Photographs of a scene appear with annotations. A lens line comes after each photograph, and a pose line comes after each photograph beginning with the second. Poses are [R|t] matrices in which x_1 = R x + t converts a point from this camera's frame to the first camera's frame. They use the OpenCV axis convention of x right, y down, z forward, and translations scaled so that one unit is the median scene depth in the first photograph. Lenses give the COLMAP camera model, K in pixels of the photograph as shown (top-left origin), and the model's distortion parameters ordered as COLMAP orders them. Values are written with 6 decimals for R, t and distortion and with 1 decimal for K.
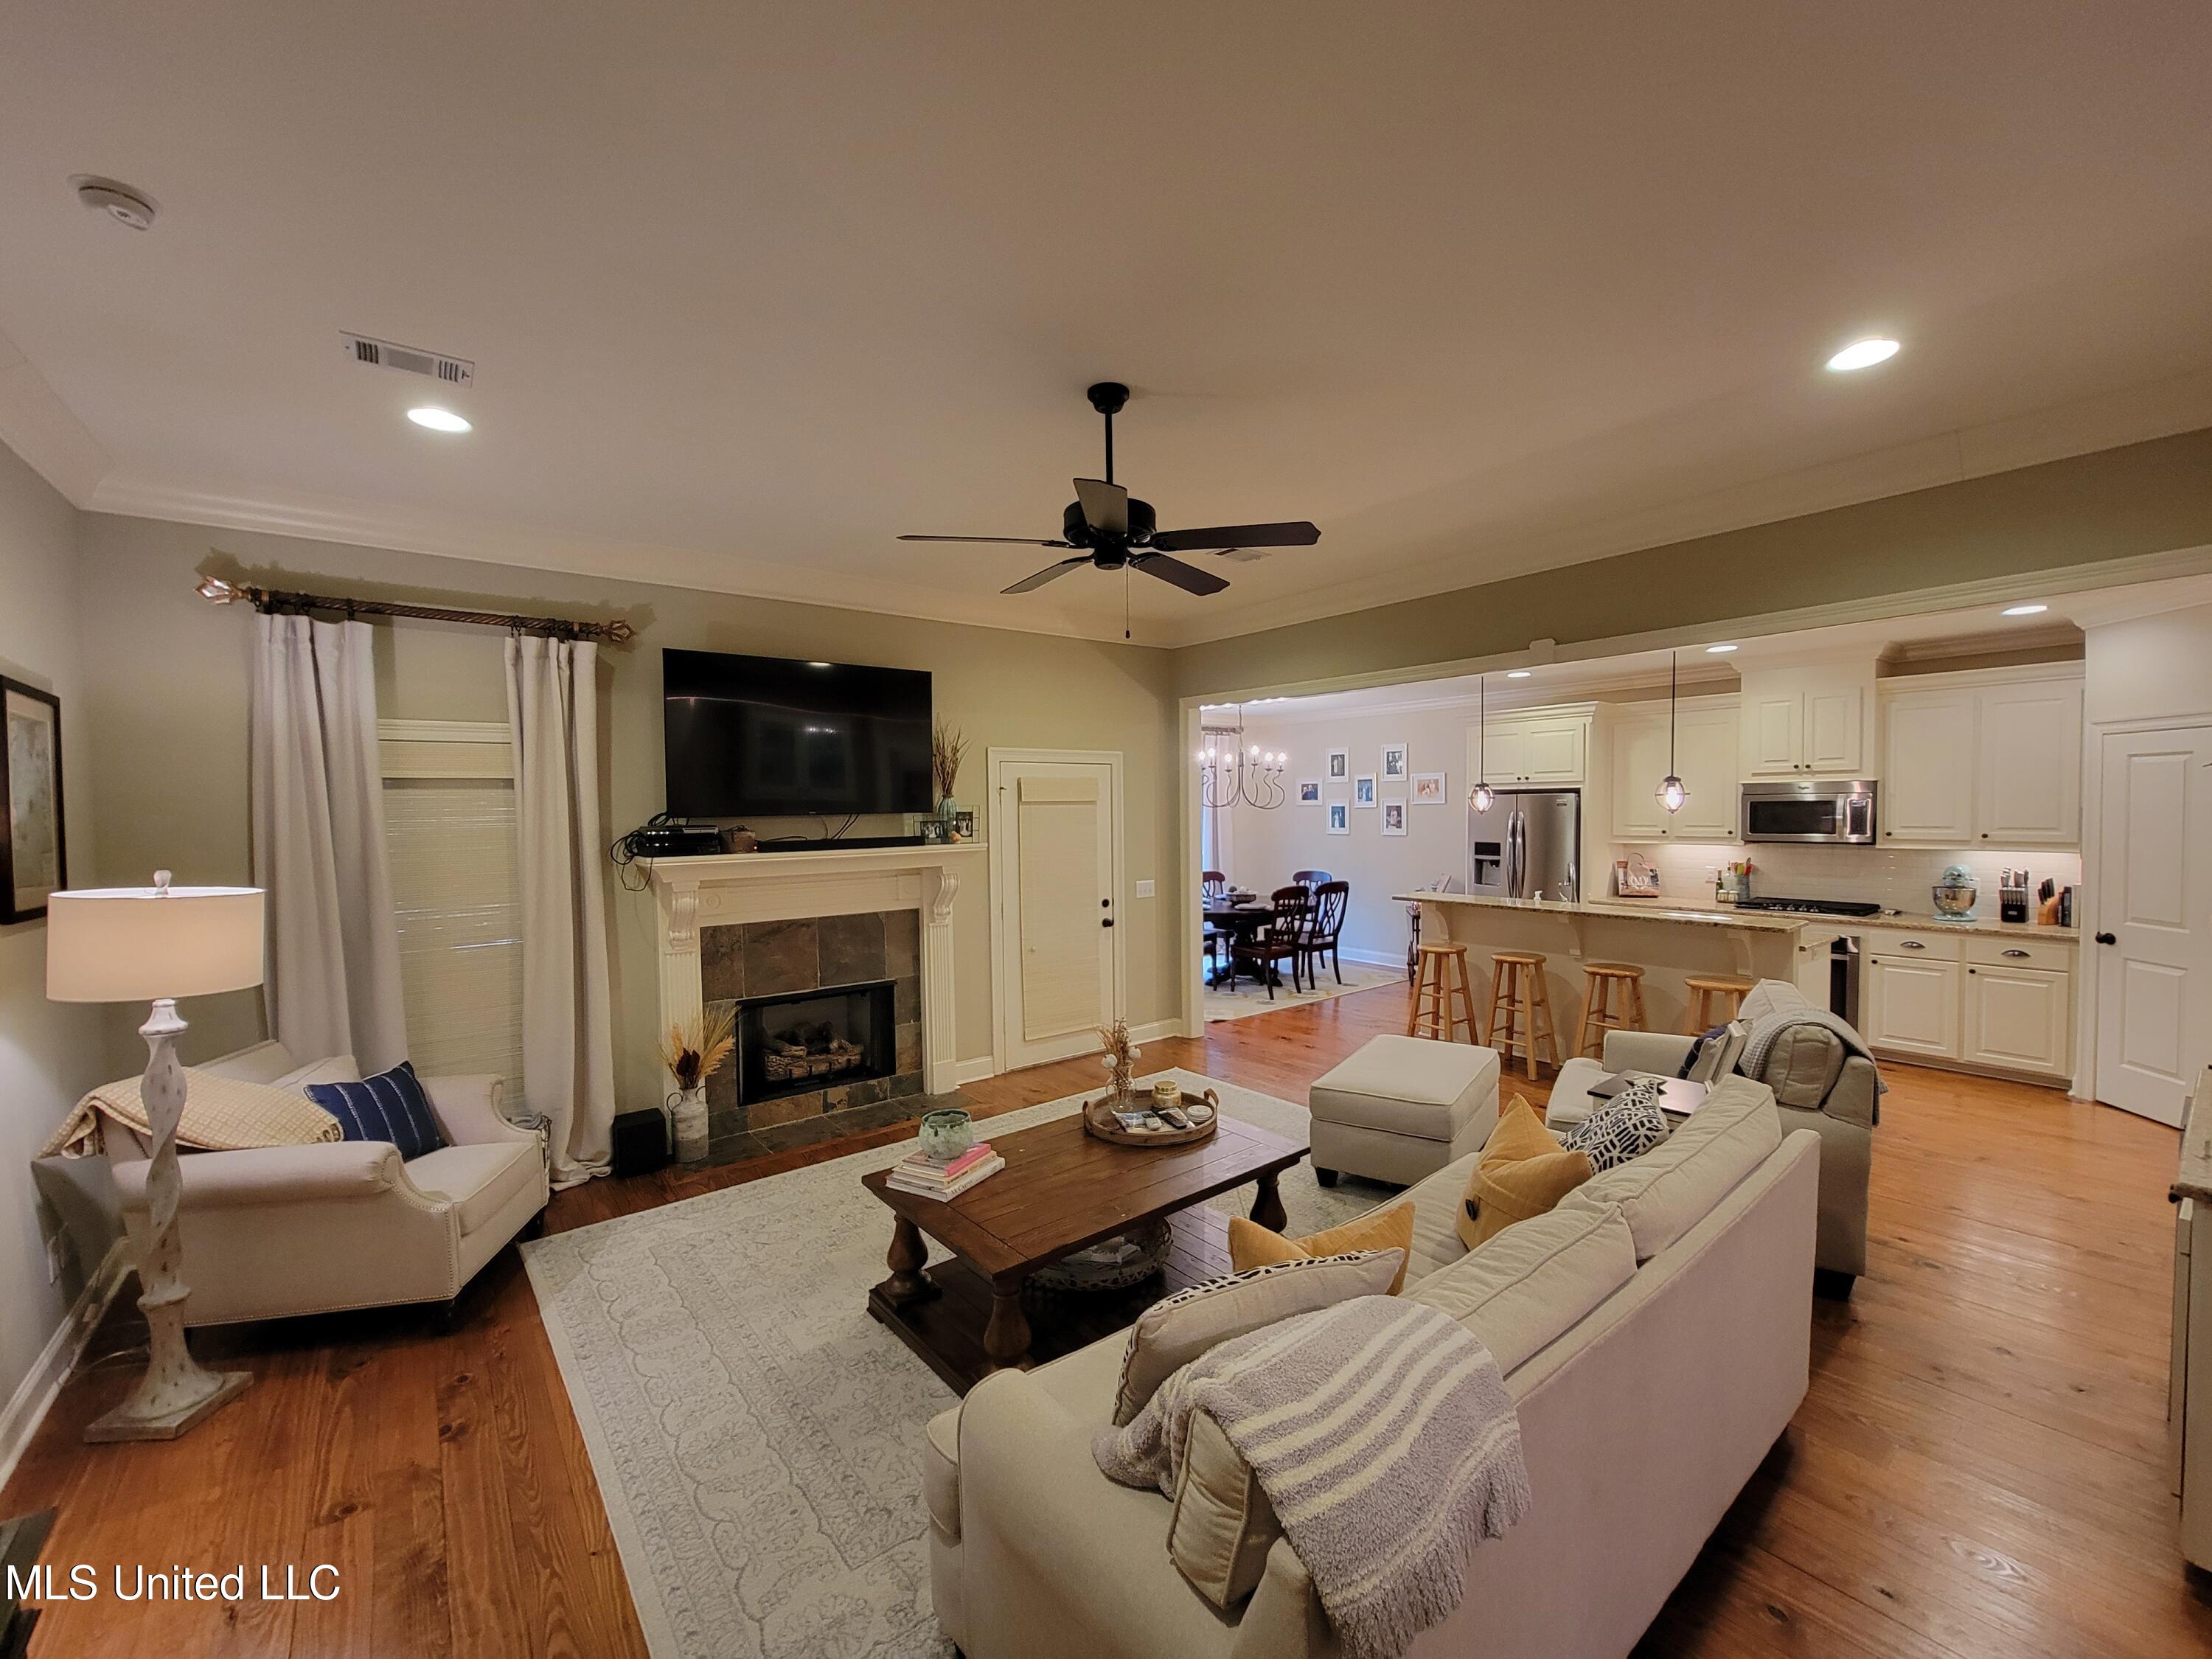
lens RADIAL K [[900.5, 0, 1111.3], [0, 900.5, 836.0], [0, 0, 1]] dist [-0.002345, -0.000765]
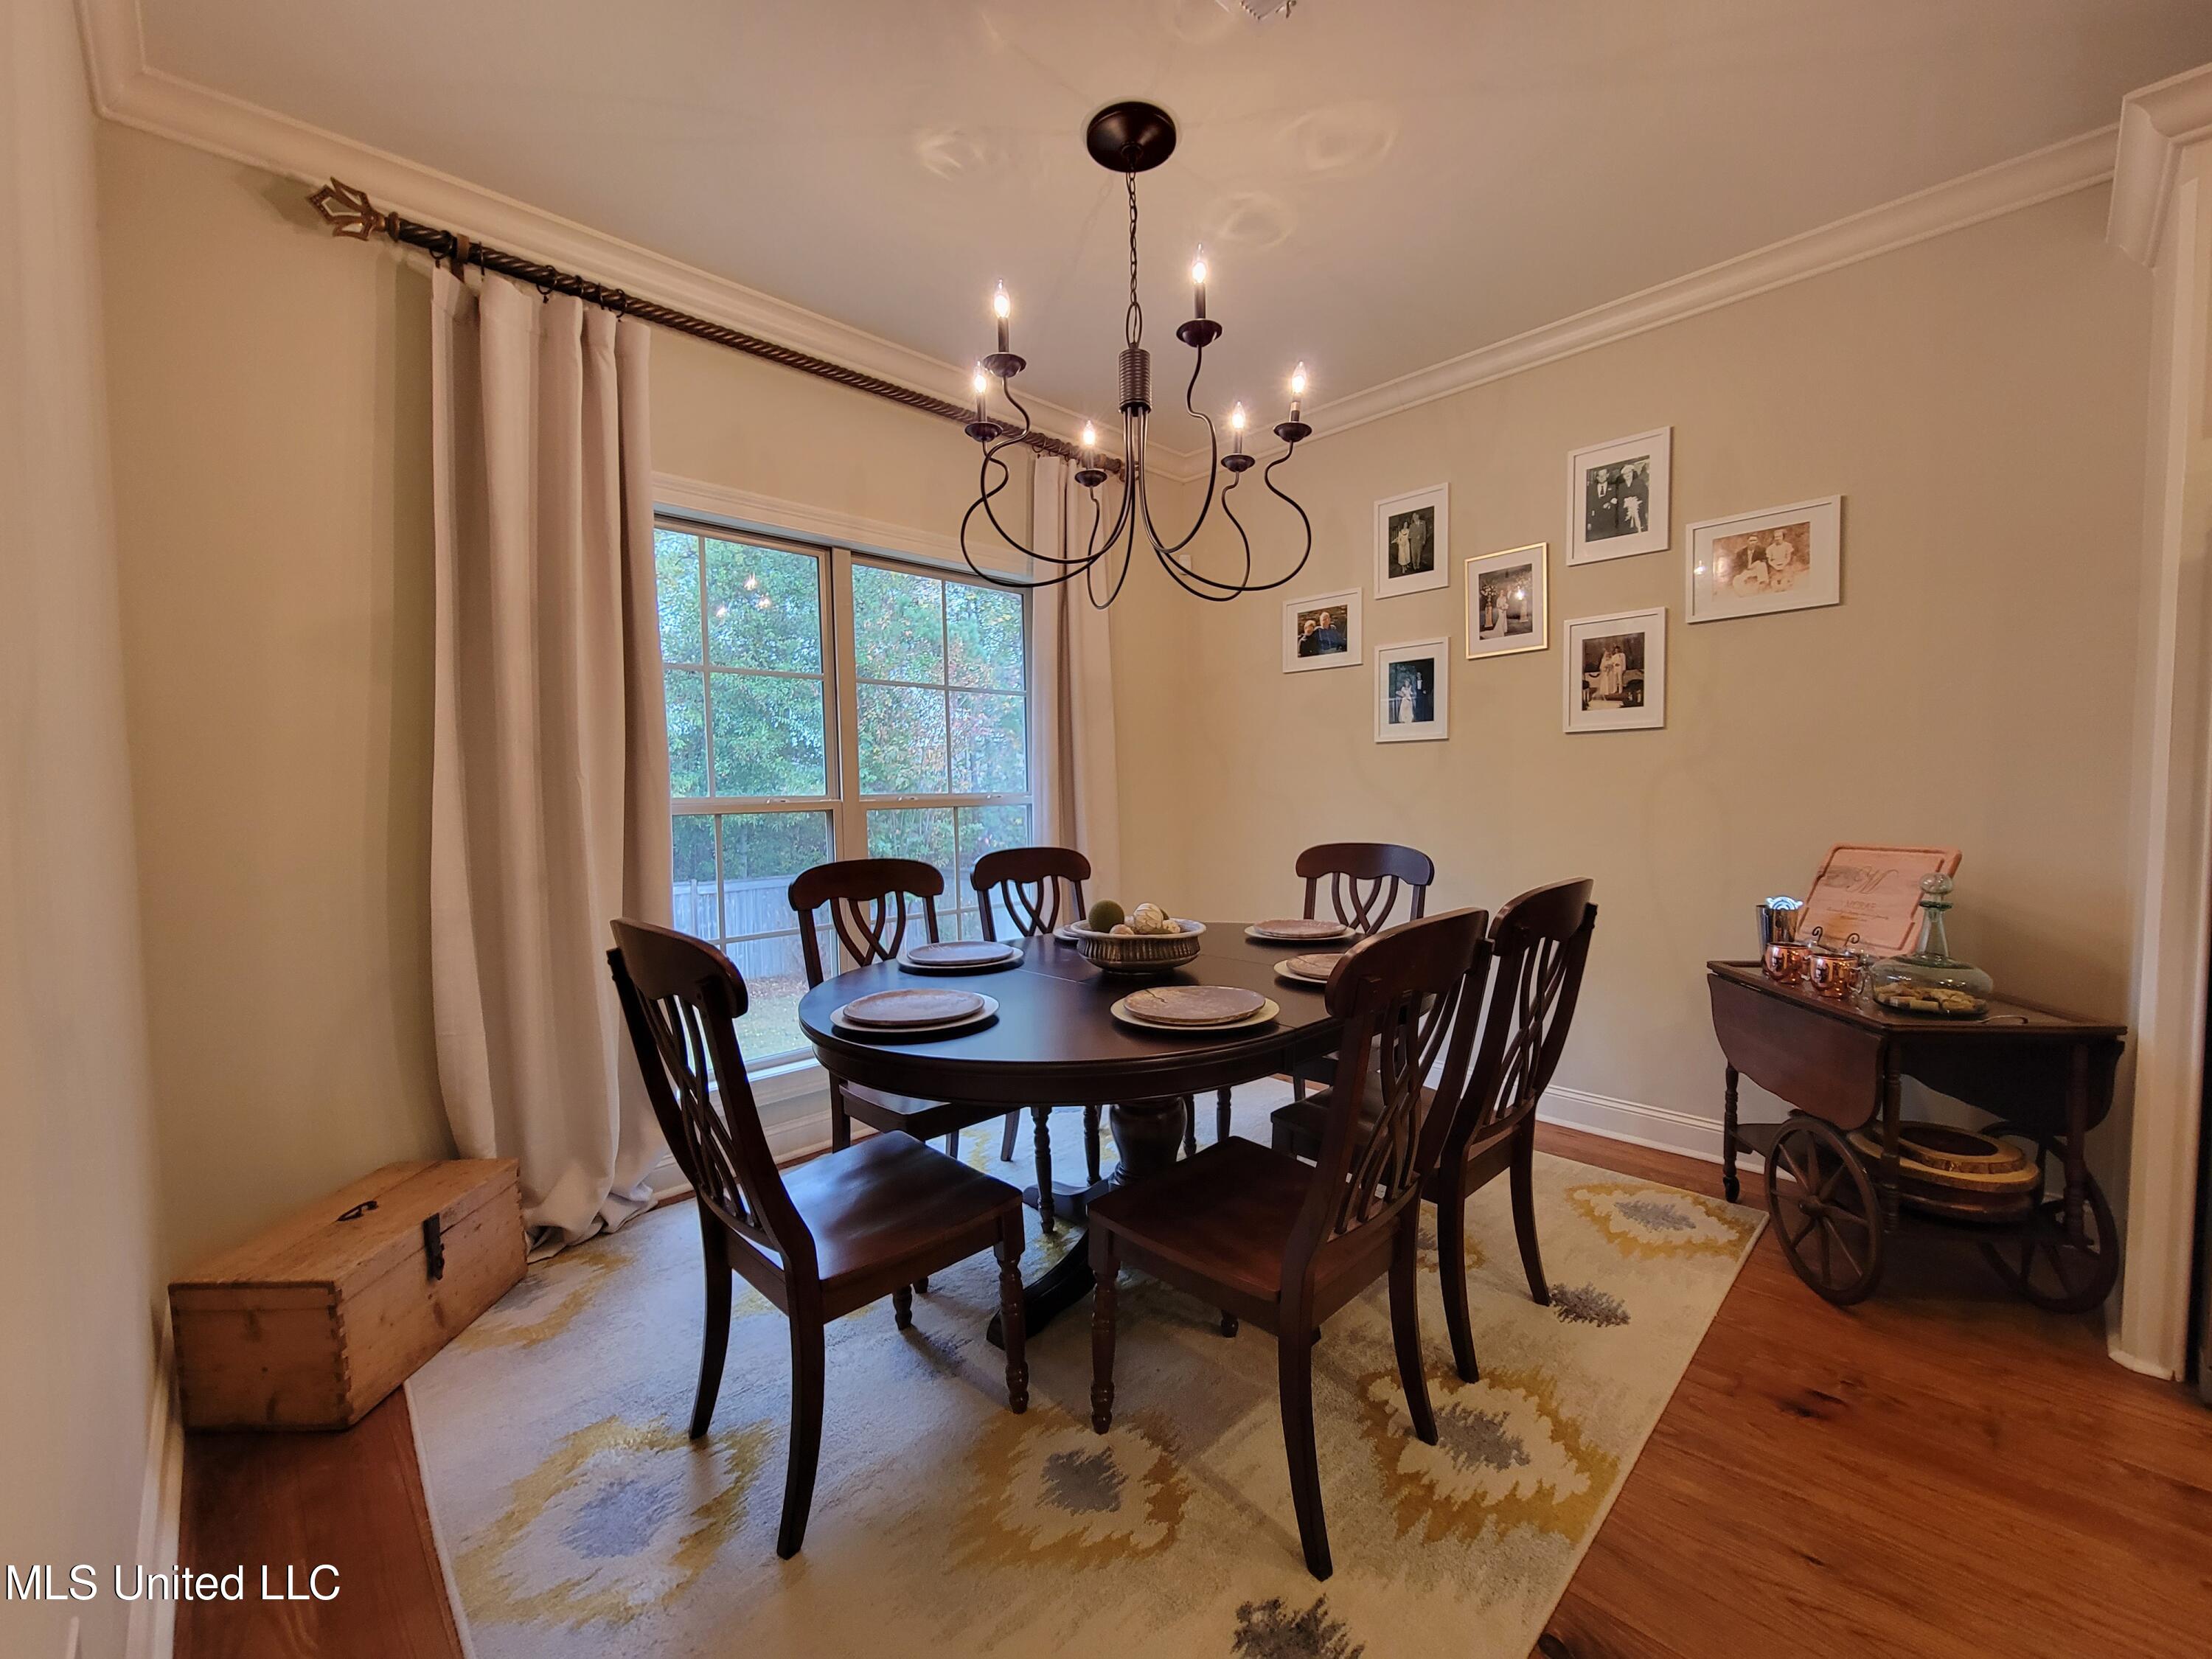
lens RADIAL K [[900.5, 0, 1102.6], [0, 900.5, 838.6], [0, 0, 1]] dist [-0.002345, -0.000765]
pose [[0.994770, -0.010540, 0.101592, 0.101833], [0.008326, 0.999719, 0.022197, 0.029560], [-0.101798, -0.021235, 0.994578, 0.705563]]
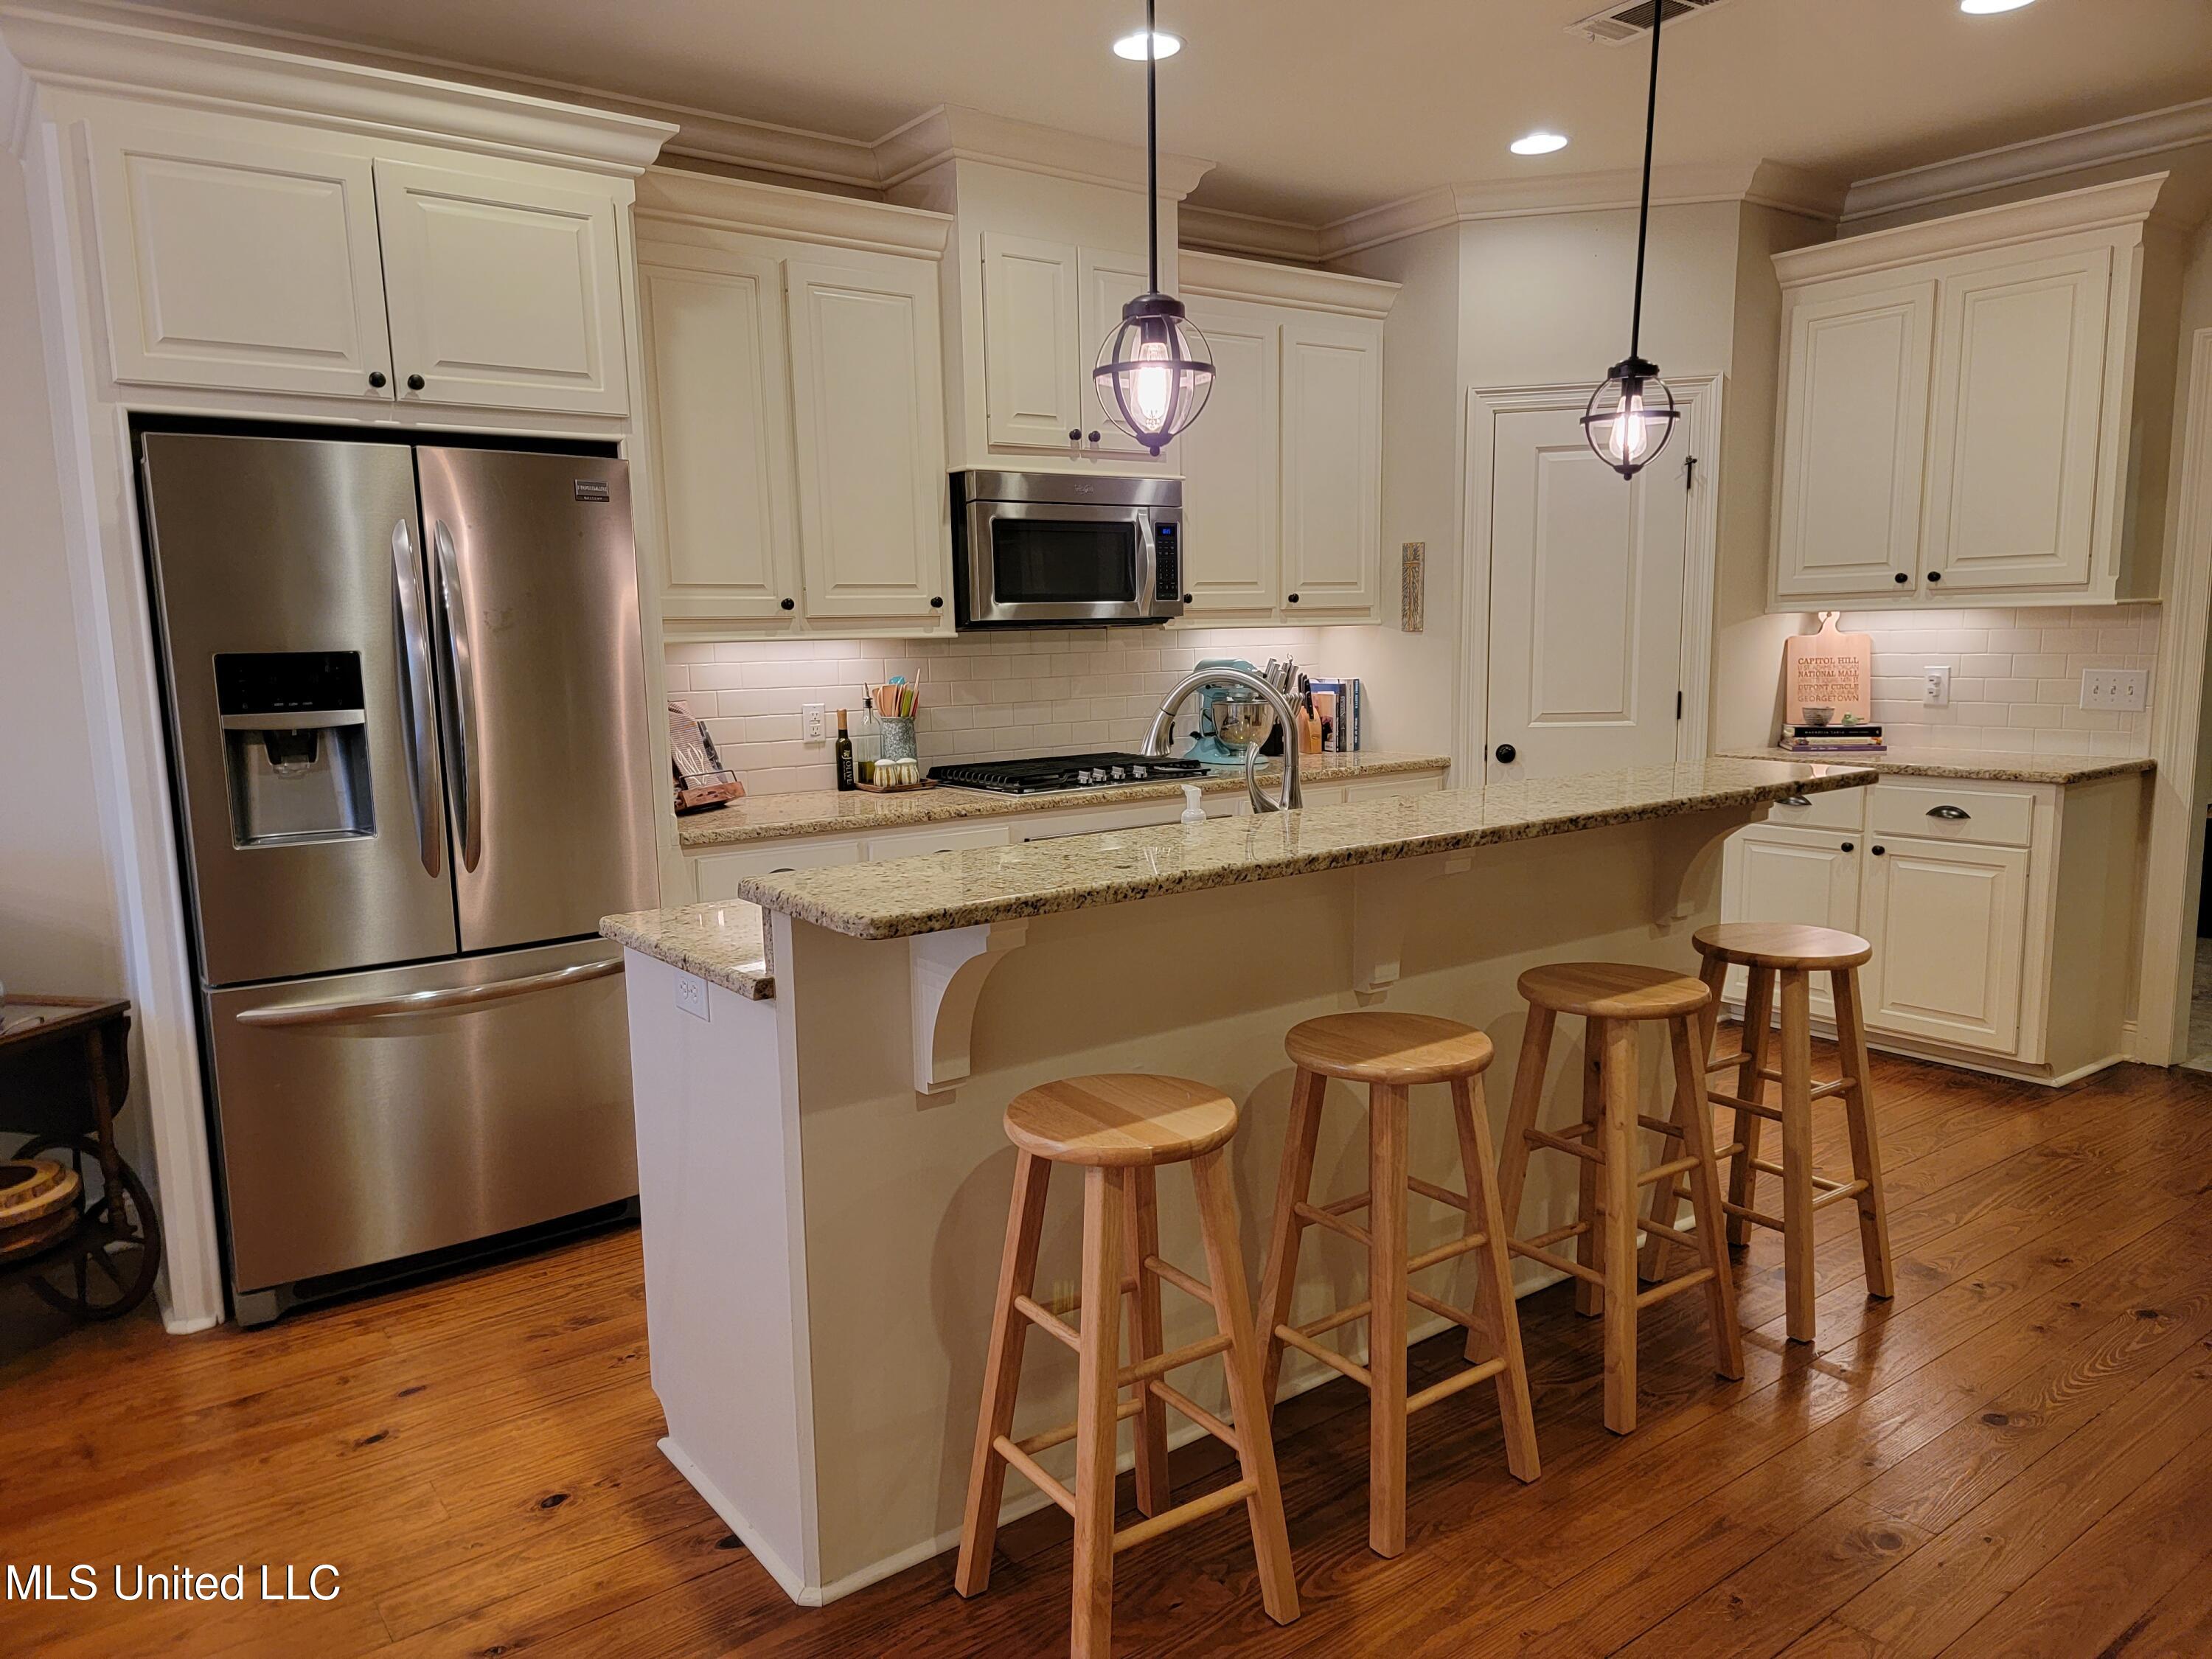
lens RADIAL K [[1530.4, 0, 1110.7], [0, 1530.4, 849.1], [0, 0, 1]] dist [0.021513, -0.006309]
pose [[0.018778, -0.132591, 0.990993, 0.026430], [0.055601, 0.989772, 0.131374, 0.013434], [-0.998277, 0.052633, 0.025958, 0.657735]]
